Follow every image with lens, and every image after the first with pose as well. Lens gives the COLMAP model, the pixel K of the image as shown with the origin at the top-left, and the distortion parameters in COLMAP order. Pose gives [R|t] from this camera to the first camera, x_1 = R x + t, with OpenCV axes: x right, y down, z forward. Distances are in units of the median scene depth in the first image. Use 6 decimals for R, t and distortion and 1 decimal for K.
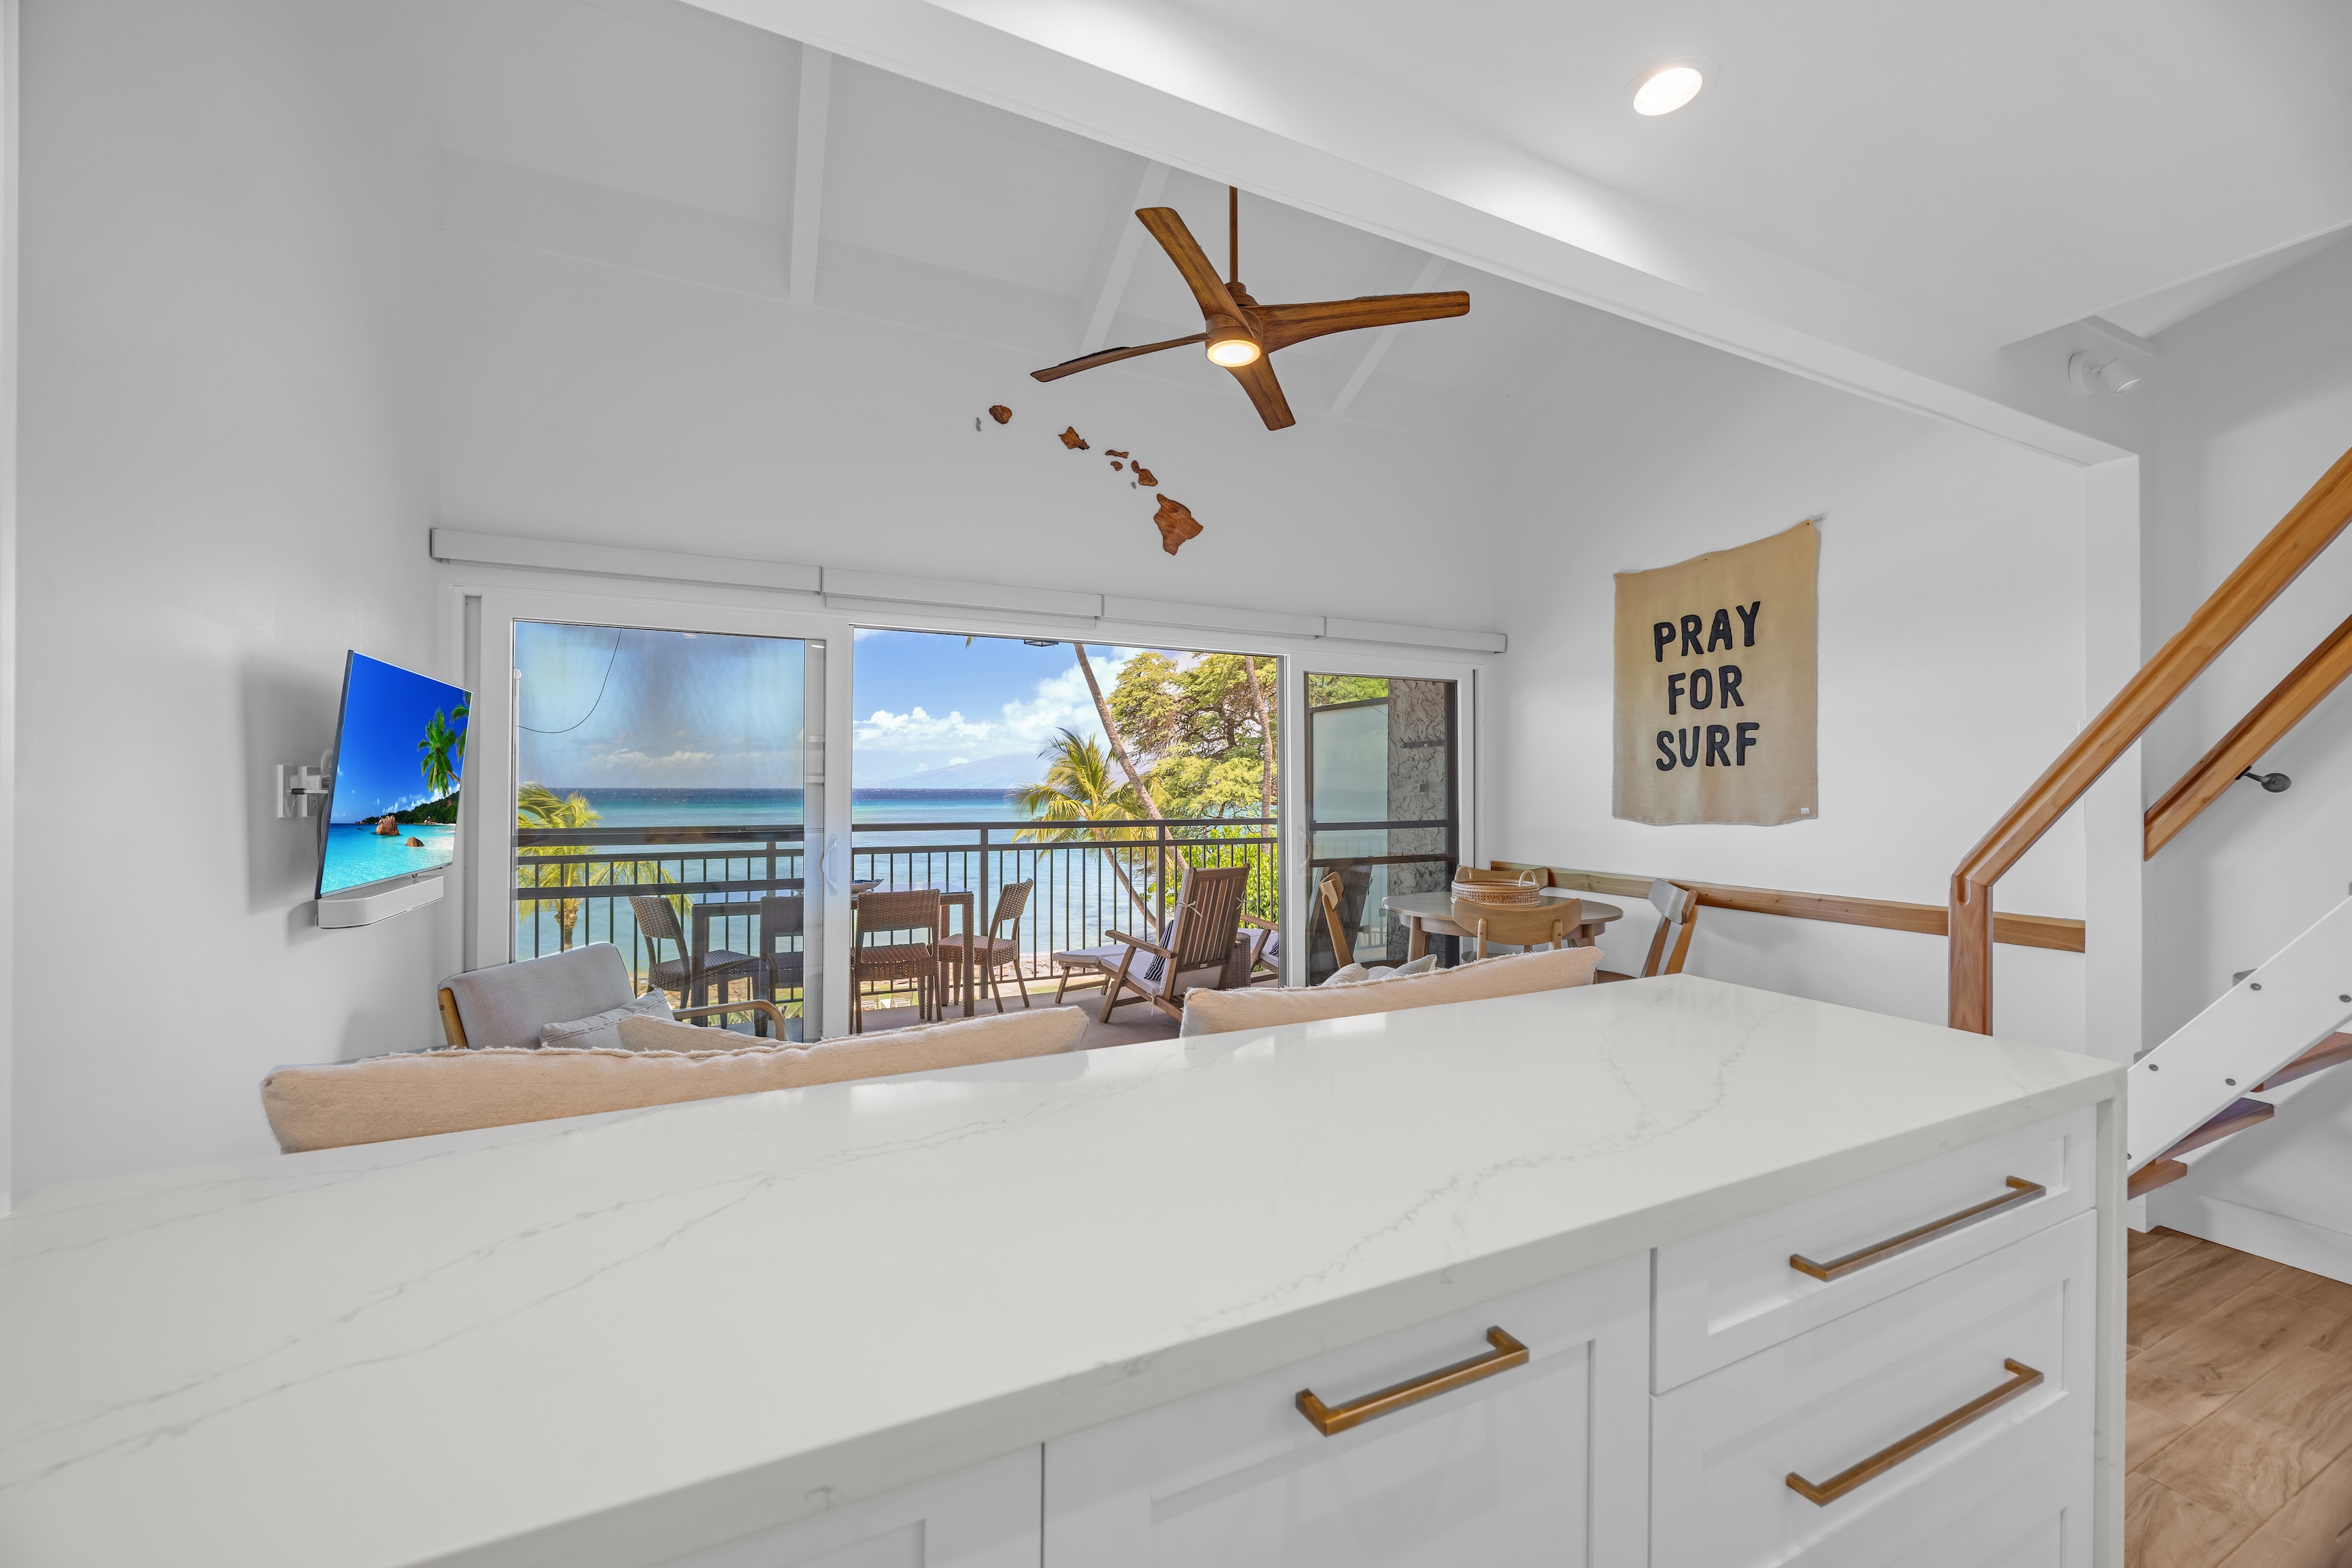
lens RADIAL K [[882.0, 0, 1171.6], [0, 882.0, 786.9], [0, 0, 1]] dist [-0.001133, -0.000038]
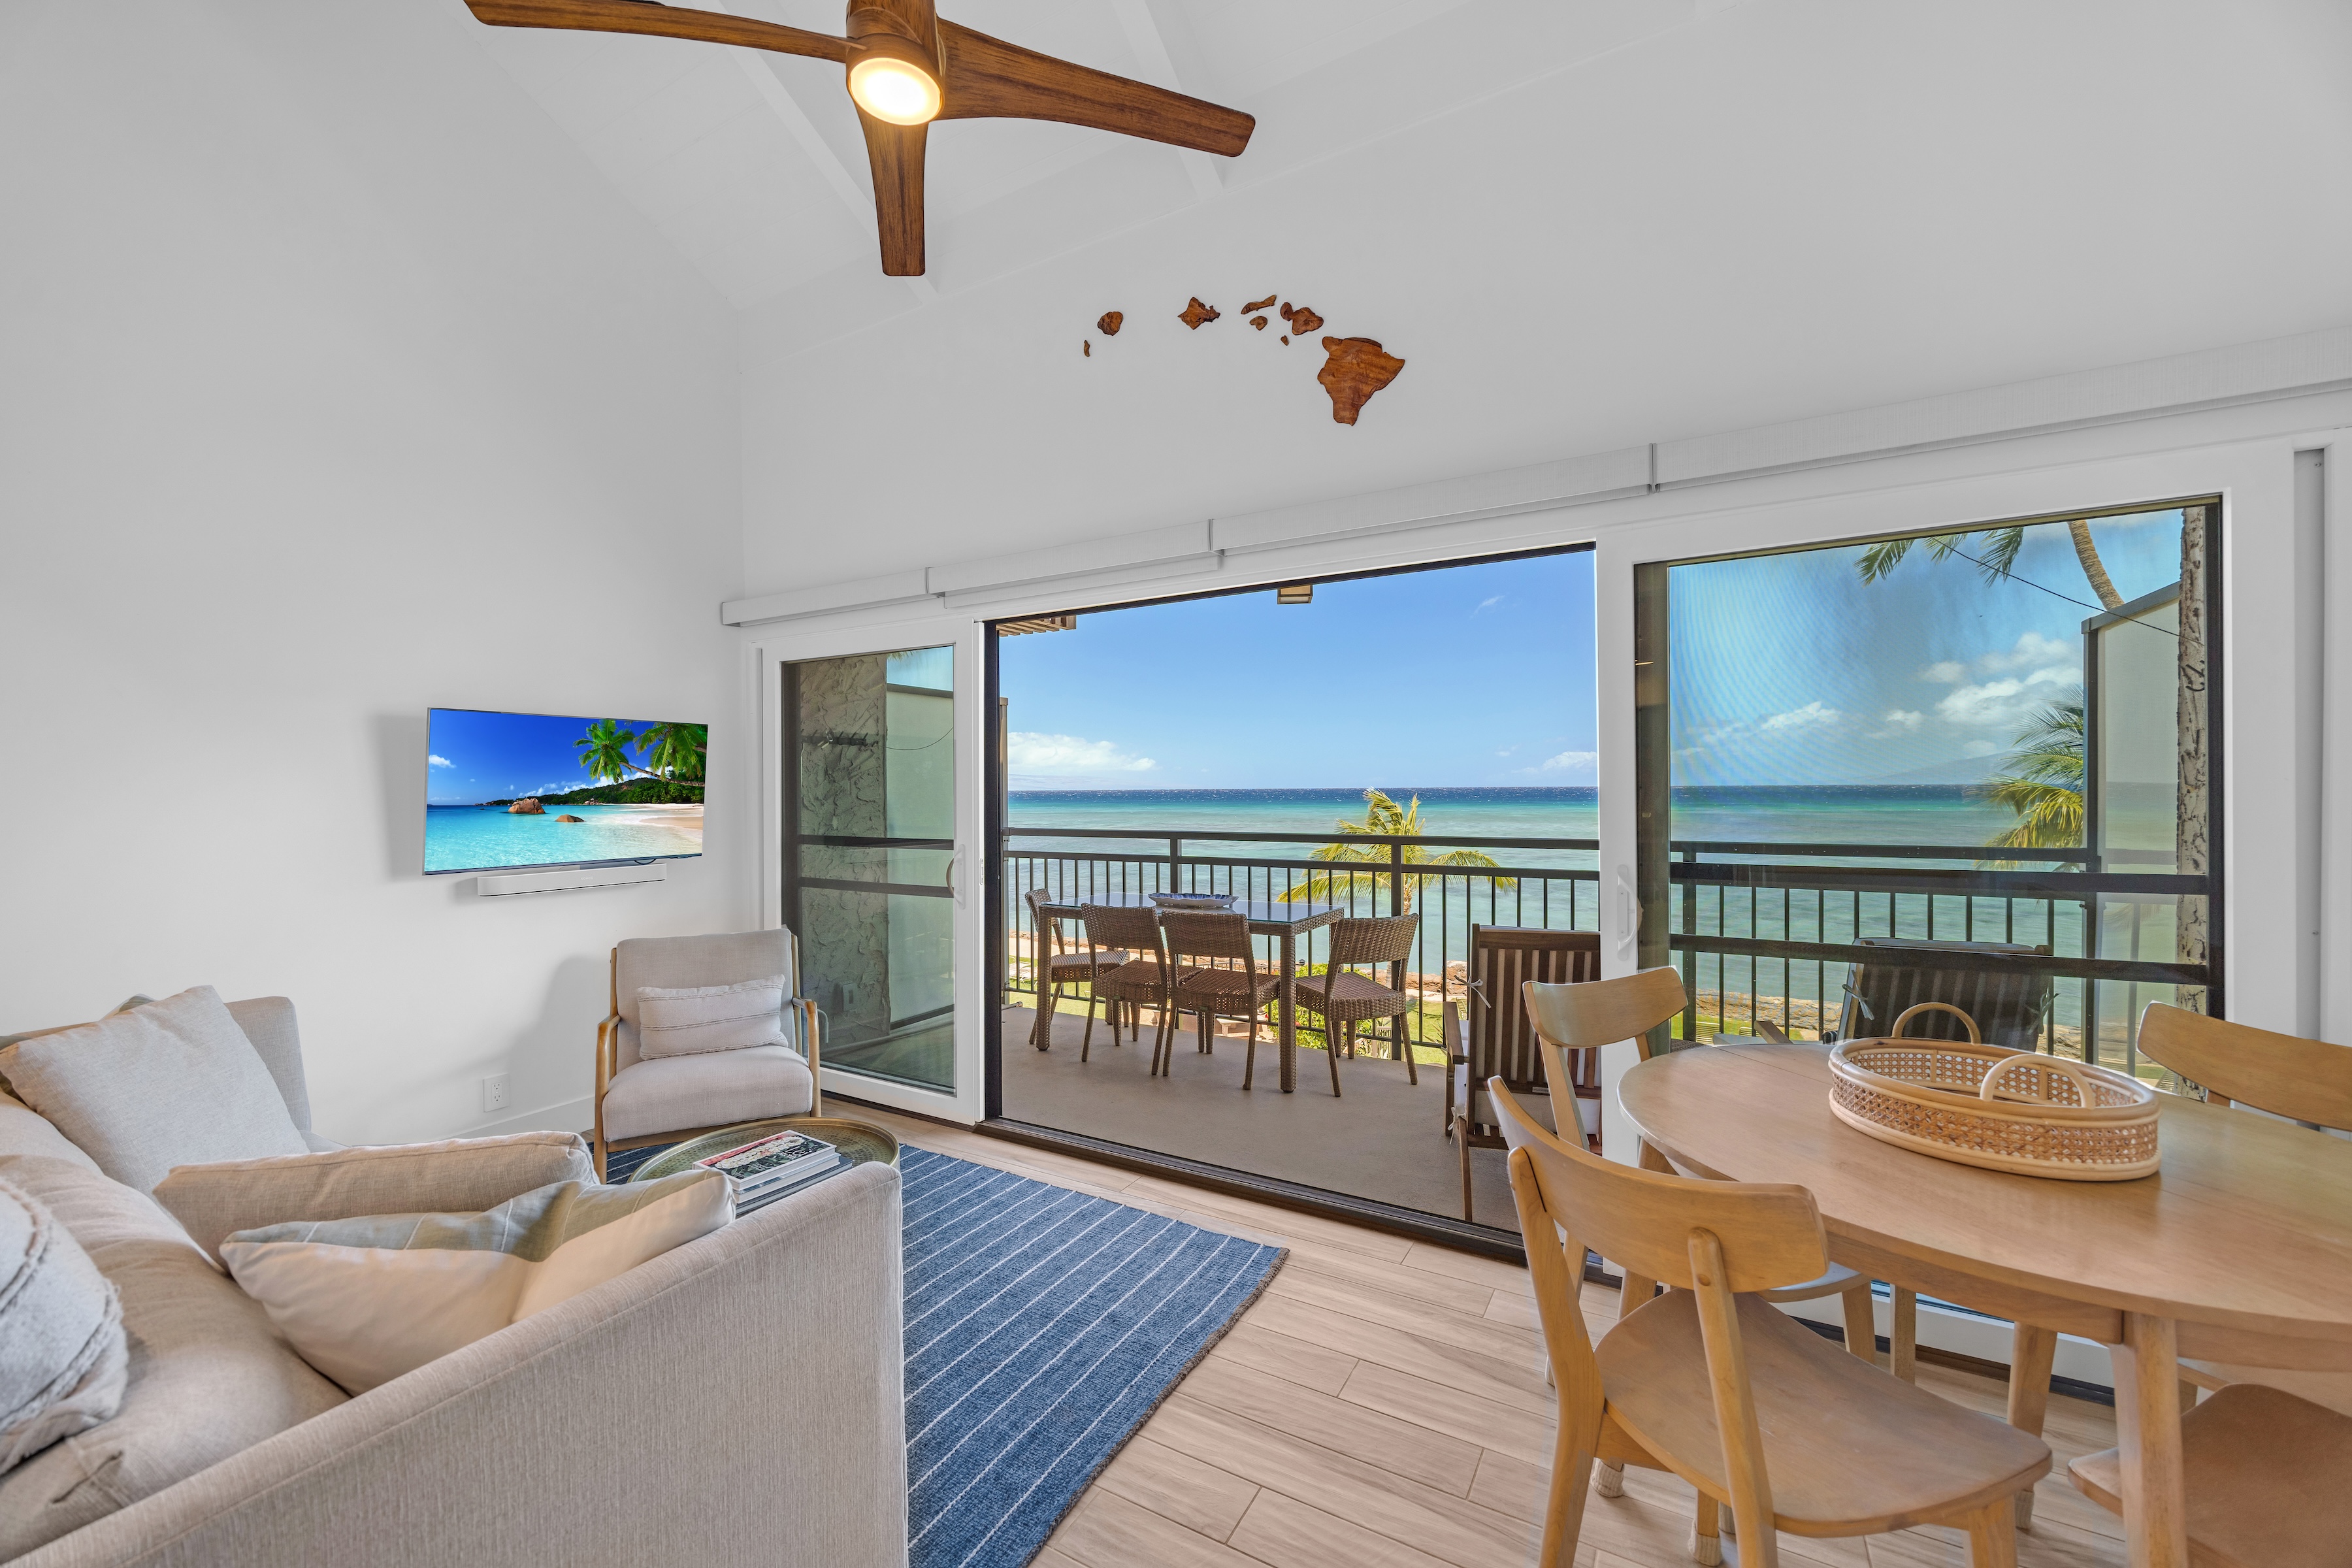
lens RADIAL K [[907.0, 0, 1196.4], [0, 907.0, 793.1], [0, 0, 1]] dist [-0.005819, 0.000107]
pose [[0.589199, 0.001285, -0.807987, 0.460129], [0.003117, 0.999988, 0.003864, -0.002179], [0.807982, -0.004795, 0.589187, 0.526369]]
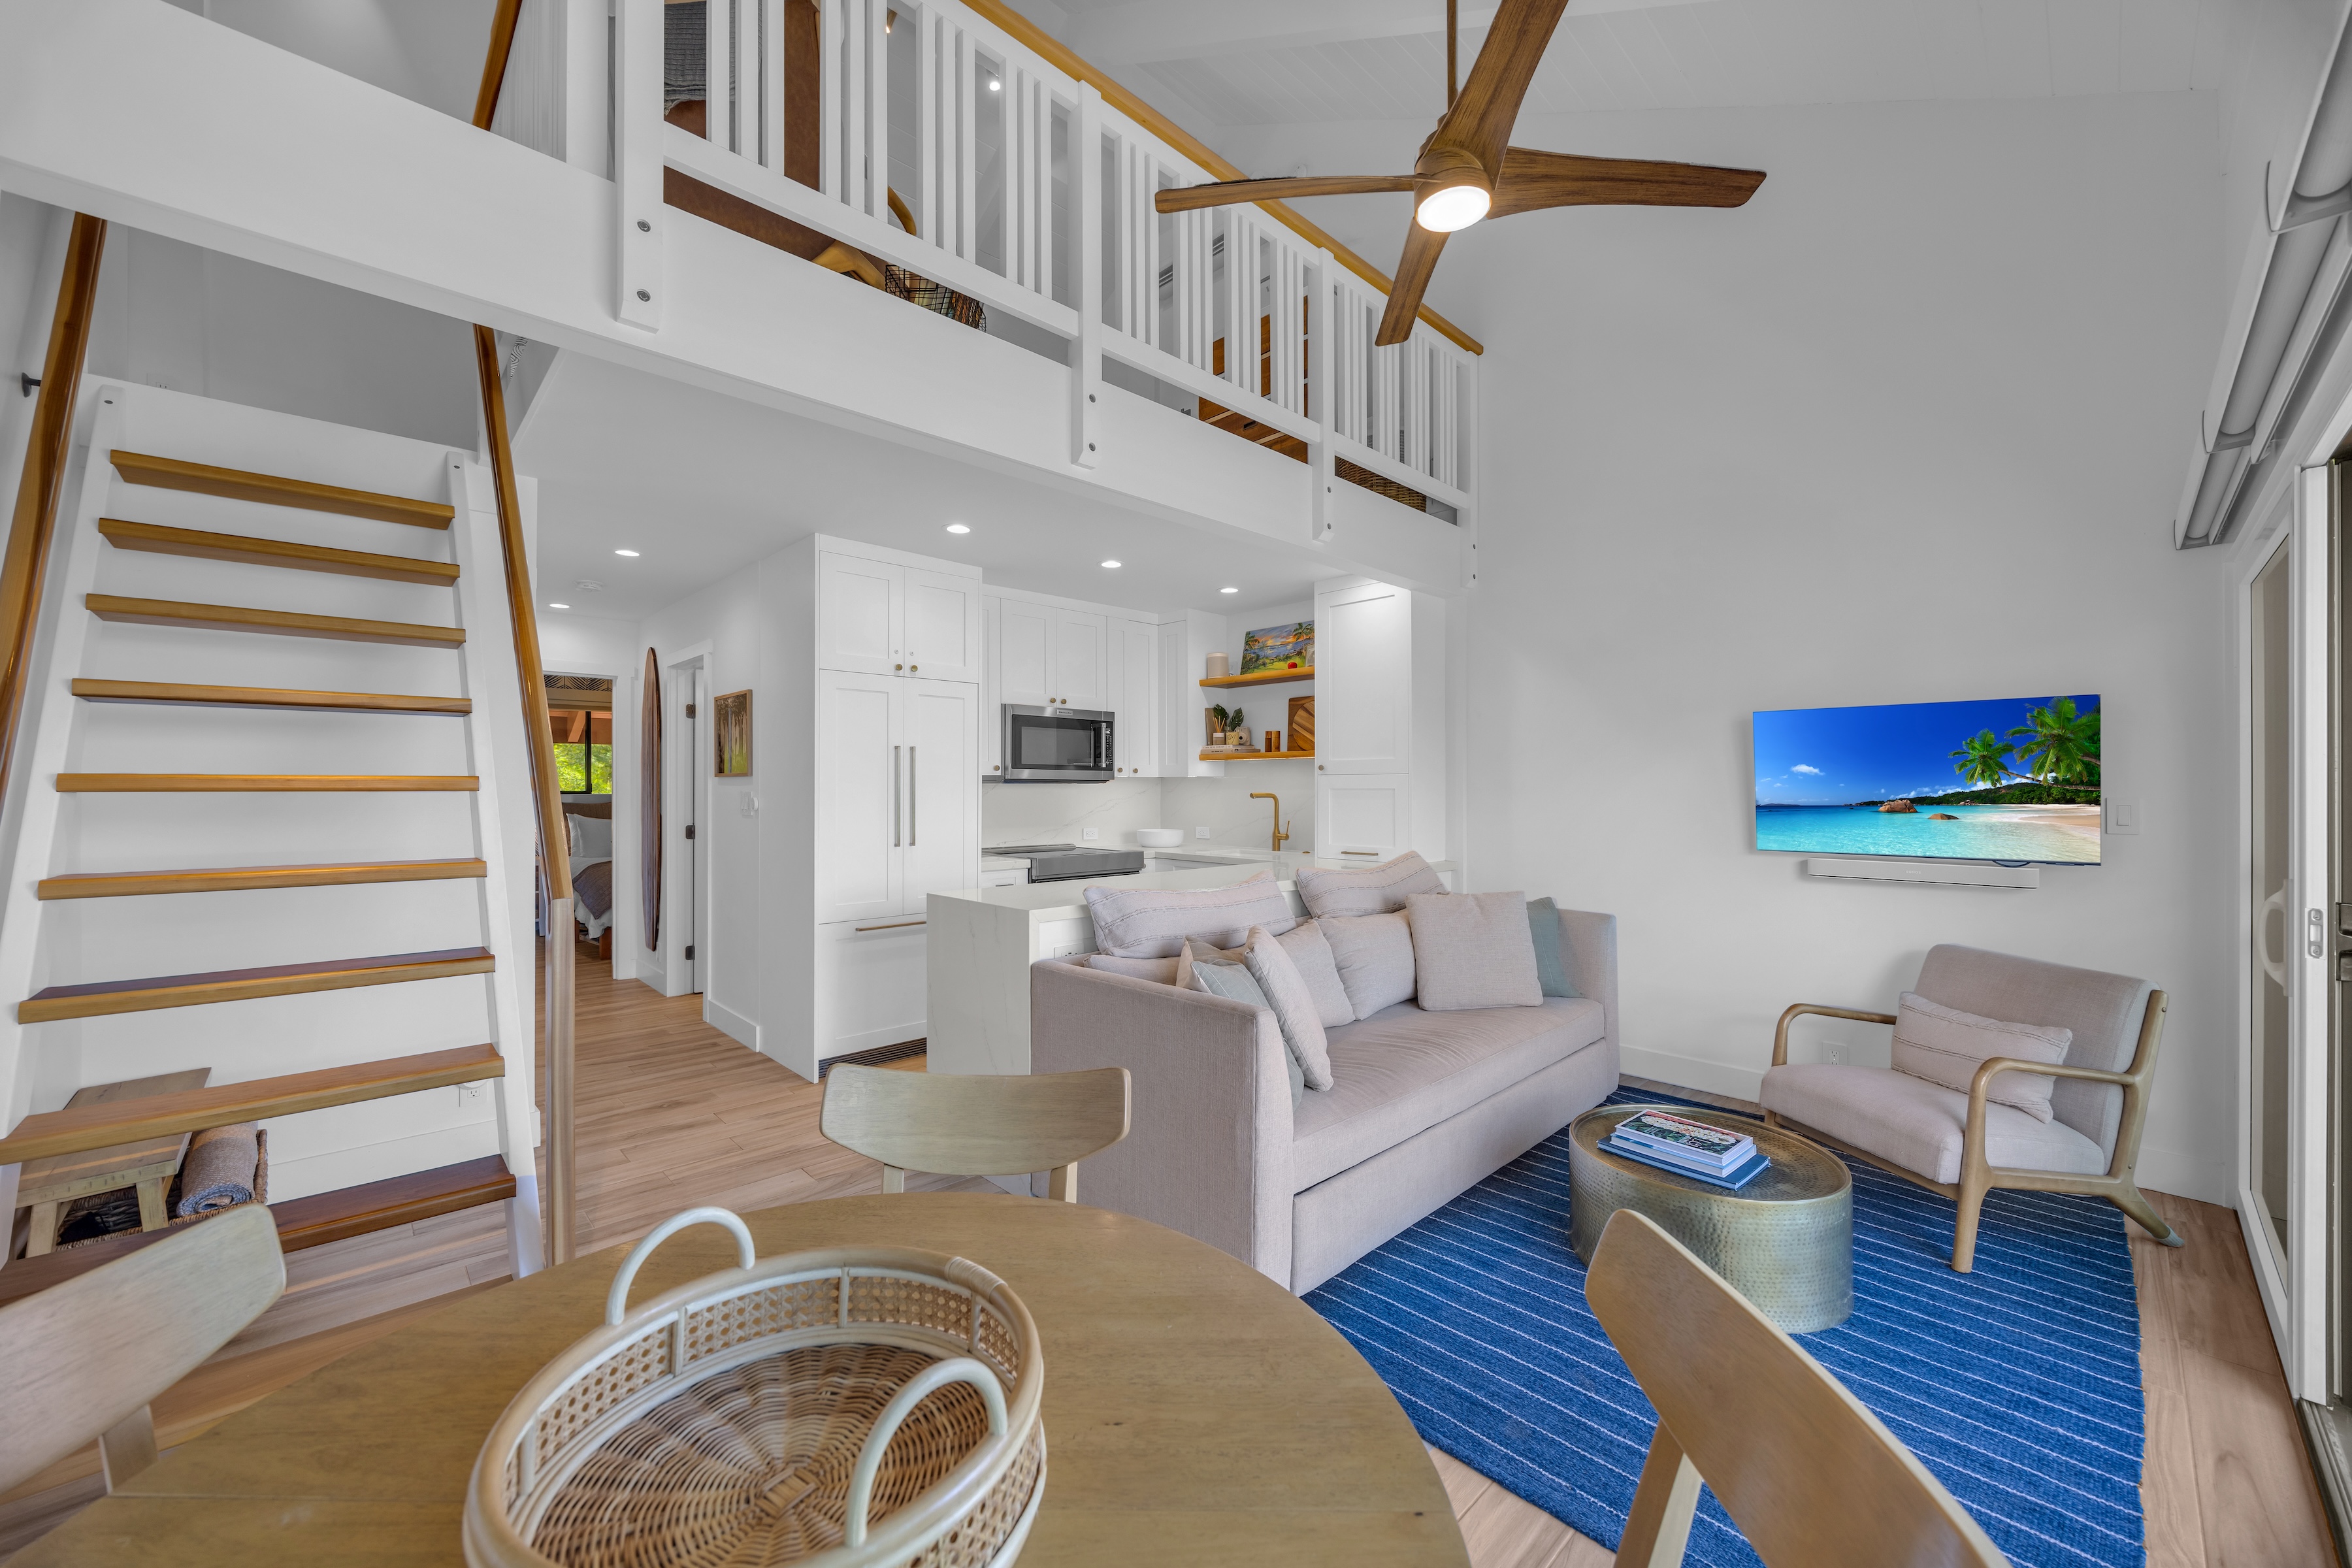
lens RADIAL K [[907.0, 0, 1166.6], [0, 907.0, 781.8], [0, 0, 1]] dist [-0.005819, 0.000107]
pose [[-0.952317, -0.005130, -0.305068, 0.351284], [-0.003531, 0.999977, -0.005790, 0.000961], [0.305090, -0.004437, -0.952313, 1.089627]]
